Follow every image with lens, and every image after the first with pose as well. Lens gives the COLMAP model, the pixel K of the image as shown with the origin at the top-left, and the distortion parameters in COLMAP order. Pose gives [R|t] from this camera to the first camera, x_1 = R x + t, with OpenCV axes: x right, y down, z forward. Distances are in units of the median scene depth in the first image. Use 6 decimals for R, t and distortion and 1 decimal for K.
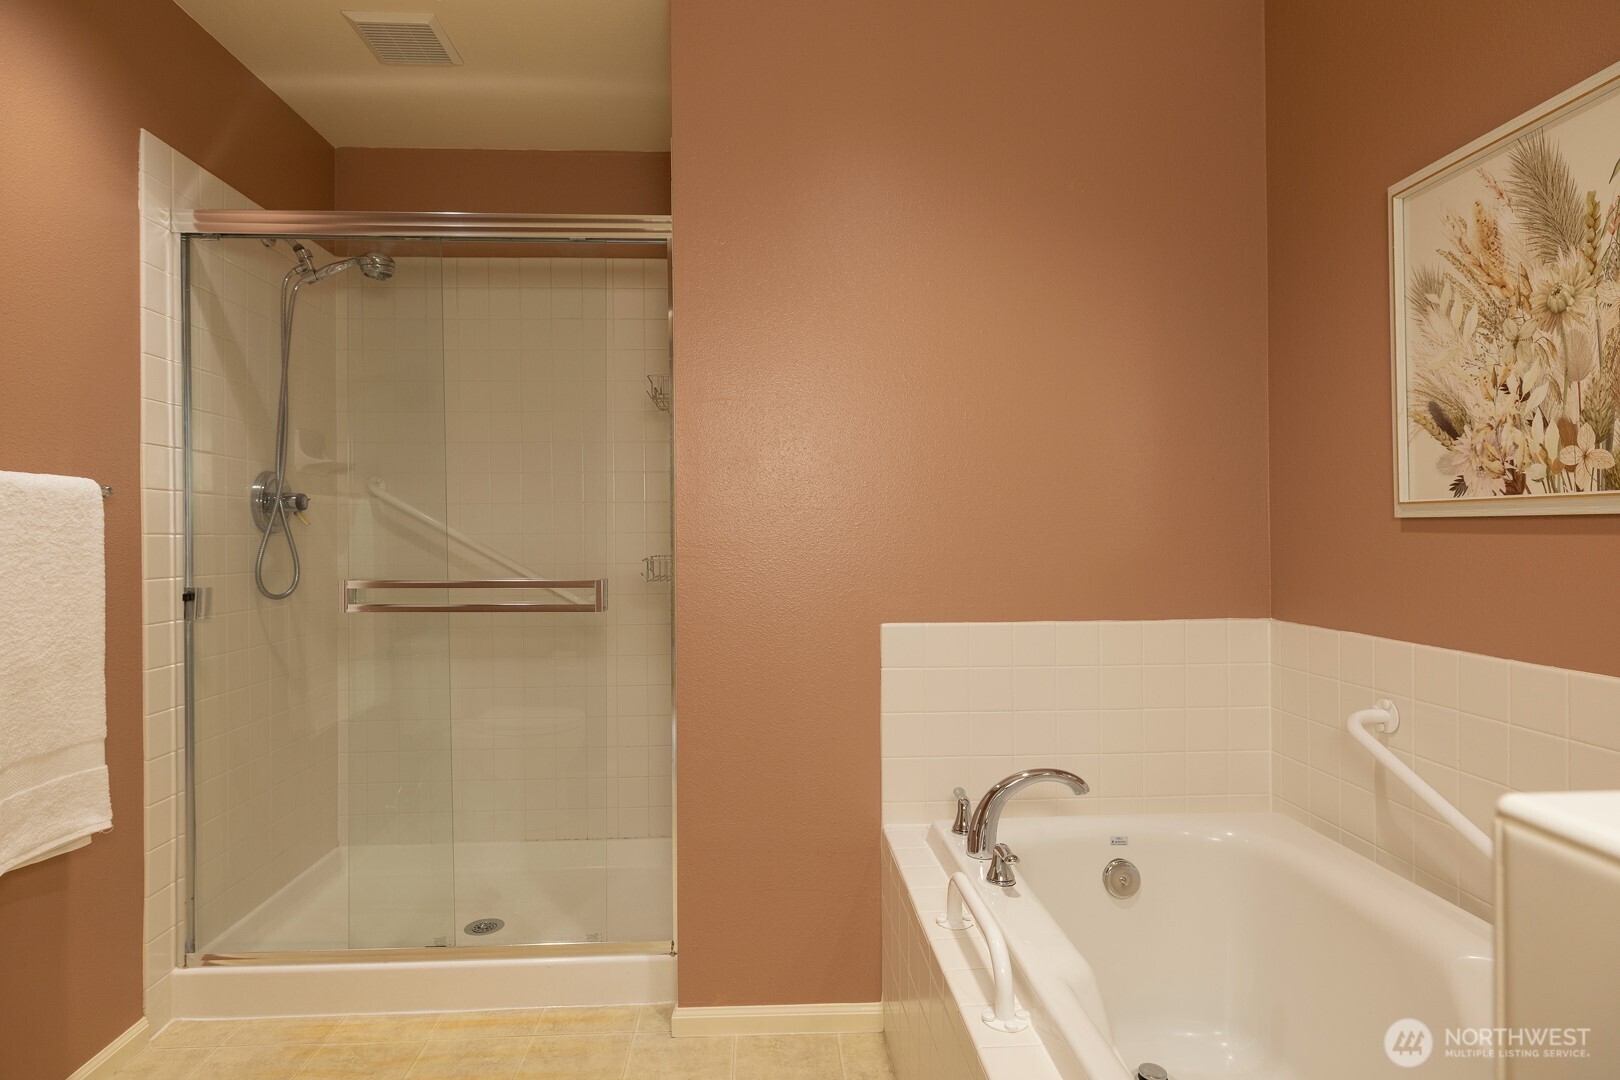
lens RADIAL K [[855.0, 0, 799.8], [0, 855.0, 532.5], [0, 0, 1]] dist [-0.003277, -0.002298]
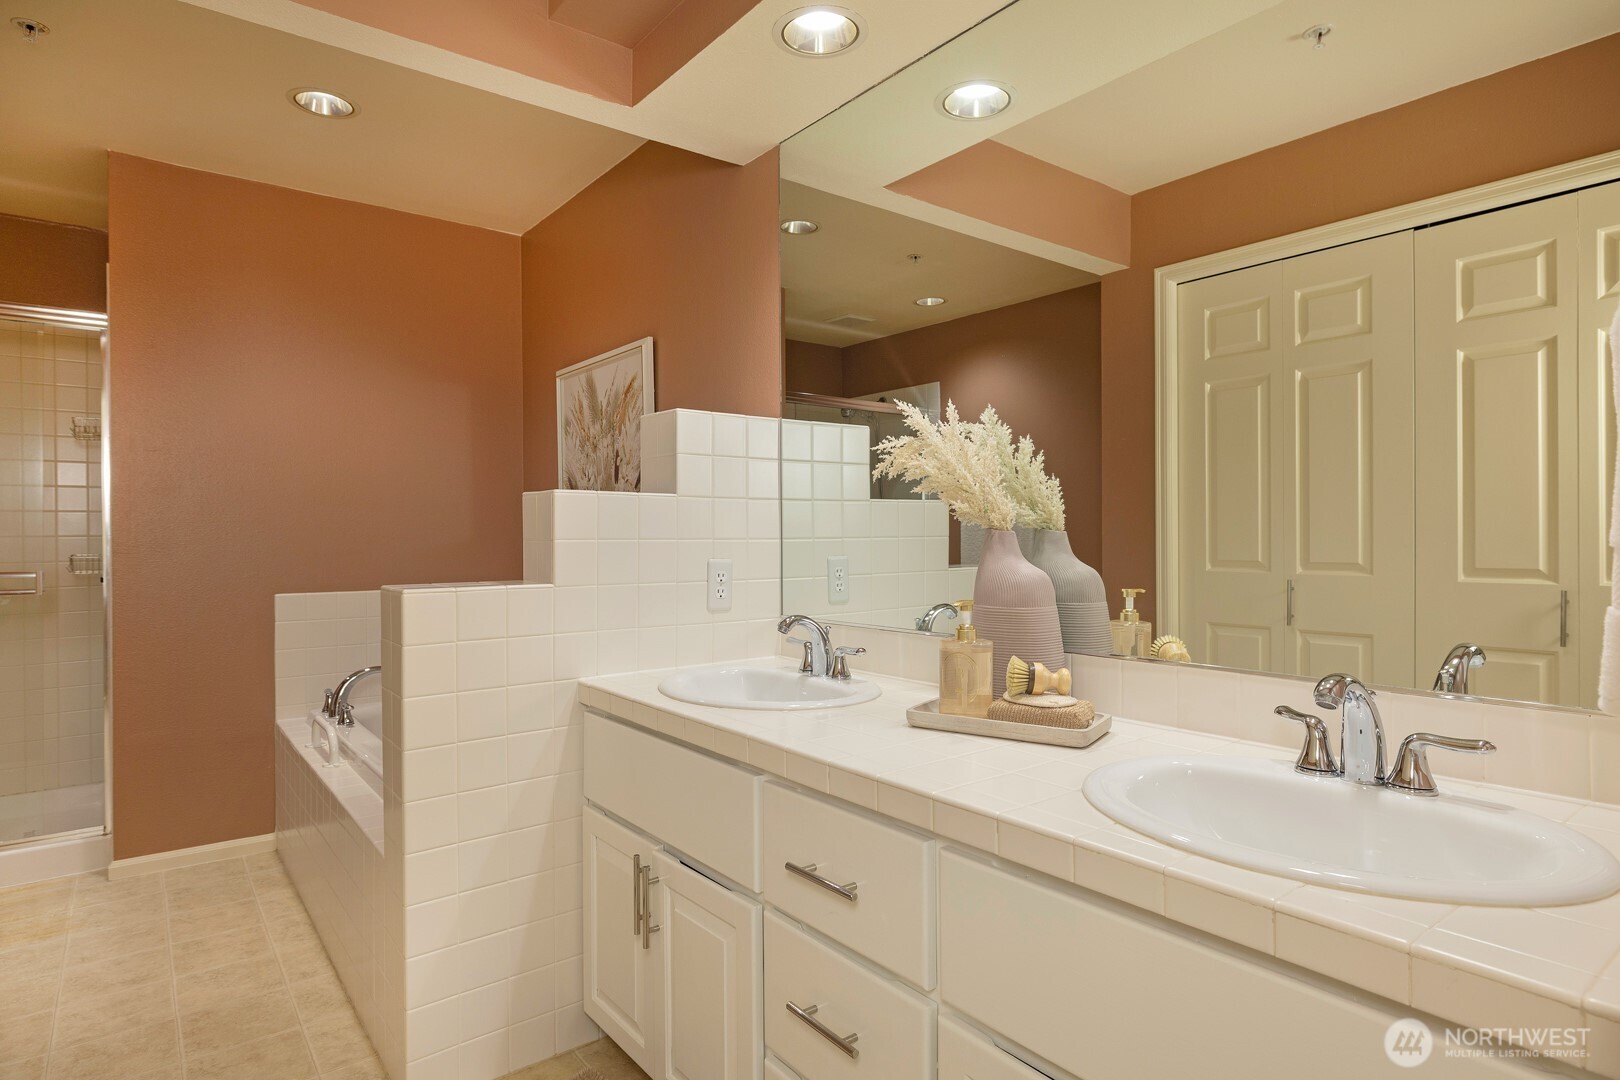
lens RADIAL K [[855.0, 0, 799.8], [0, 855.0, 532.5], [0, 0, 1]] dist [-0.003277, -0.002298]
pose [[0.817657, 0.001473, 0.575704, -0.021991], [-0.000153, 0.999997, -0.002342, -0.005514], [-0.575706, 0.001827, 0.817655, -0.886028]]
